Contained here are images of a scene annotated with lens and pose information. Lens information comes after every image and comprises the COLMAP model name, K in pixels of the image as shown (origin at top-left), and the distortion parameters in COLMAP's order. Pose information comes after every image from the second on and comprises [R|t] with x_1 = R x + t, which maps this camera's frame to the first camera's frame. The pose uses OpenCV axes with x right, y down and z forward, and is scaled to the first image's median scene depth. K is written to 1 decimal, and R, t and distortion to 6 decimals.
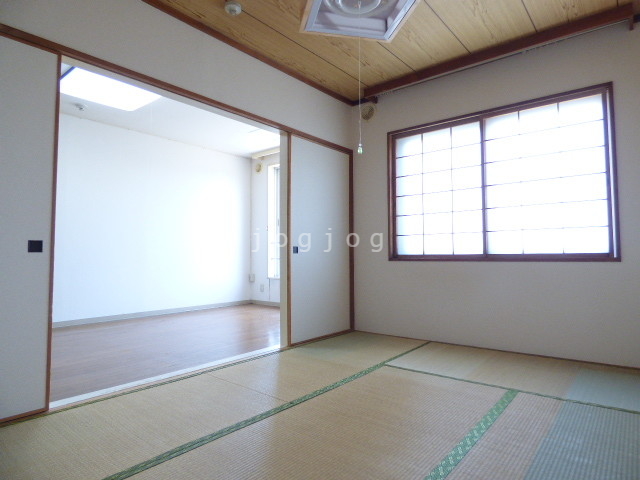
lens RADIAL K [[374.4, 0, 320.0], [0, 374.4, 240.0], [0, 0, 1]] dist [-0.058272, 0.000446]
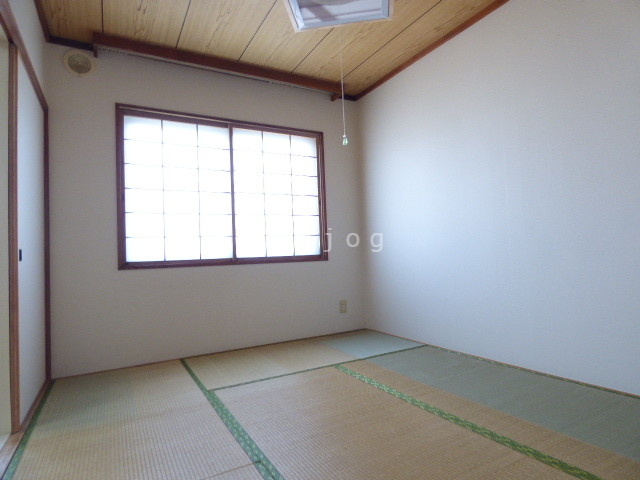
lens RADIAL K [[378.7, 0, 320.0], [0, 378.7, 240.0], [0, 0, 1]] dist [-0.027698, -0.000979]
pose [[0.343064, 0.027847, 0.938899, -0.465014], [0.000882, 0.999550, -0.029968, 0.019984], [-0.939312, 0.011109, 0.342885, 0.409927]]
